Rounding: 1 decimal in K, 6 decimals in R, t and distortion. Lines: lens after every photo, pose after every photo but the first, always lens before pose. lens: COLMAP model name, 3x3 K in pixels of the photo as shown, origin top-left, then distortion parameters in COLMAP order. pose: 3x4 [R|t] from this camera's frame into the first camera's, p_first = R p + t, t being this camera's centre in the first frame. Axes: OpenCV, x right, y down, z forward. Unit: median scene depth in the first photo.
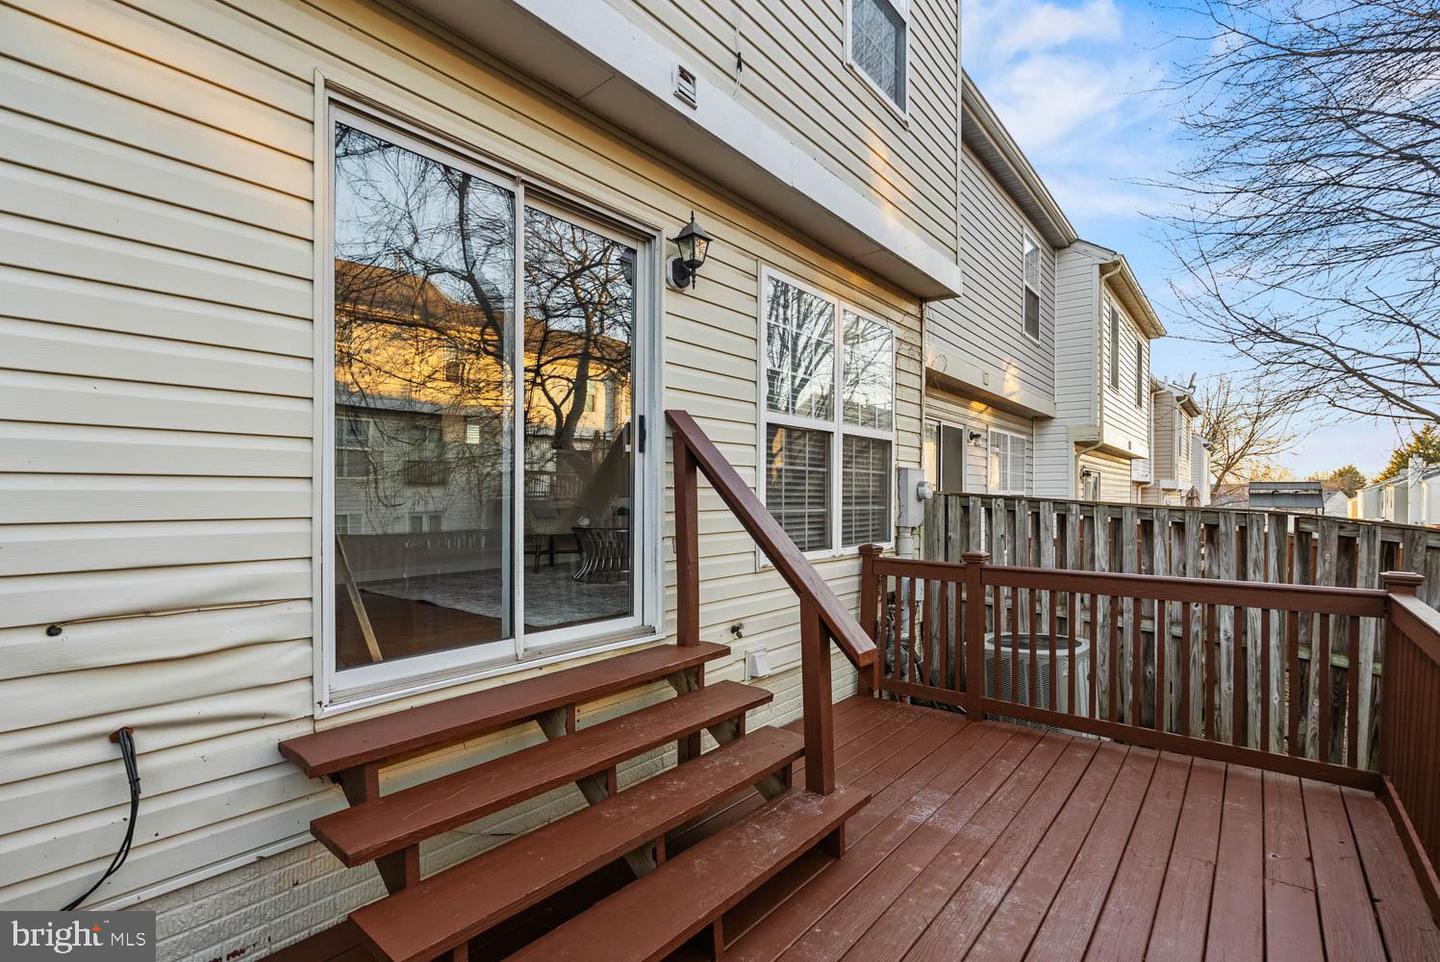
lens RADIAL K [[648.9, 0, 721.2], [0, 648.9, 497.4], [0, 0, 1]] dist [0.000172, 0.000025]
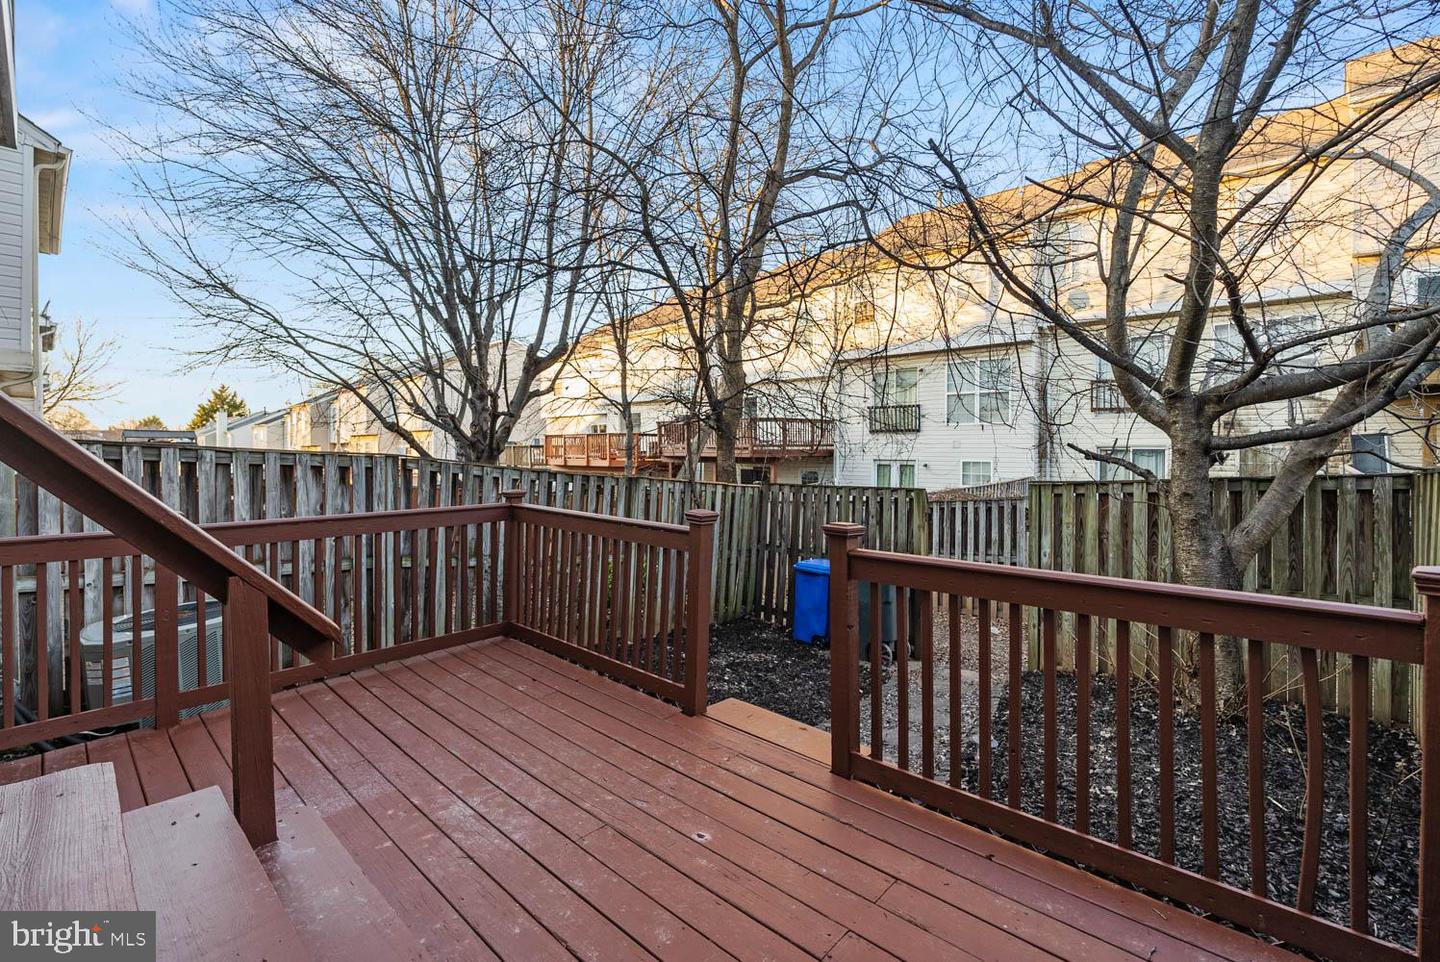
lens RADIAL K [[642.4, 0, 720.4], [0, 642.4, 452.7], [0, 0, 1]] dist [-0.001444, -0.000074]
pose [[0.053220, -0.011195, 0.998520, -0.324826], [0.001058, 0.999937, 0.011155, 0.004845], [-0.998582, 0.000462, 0.053229, 0.272236]]
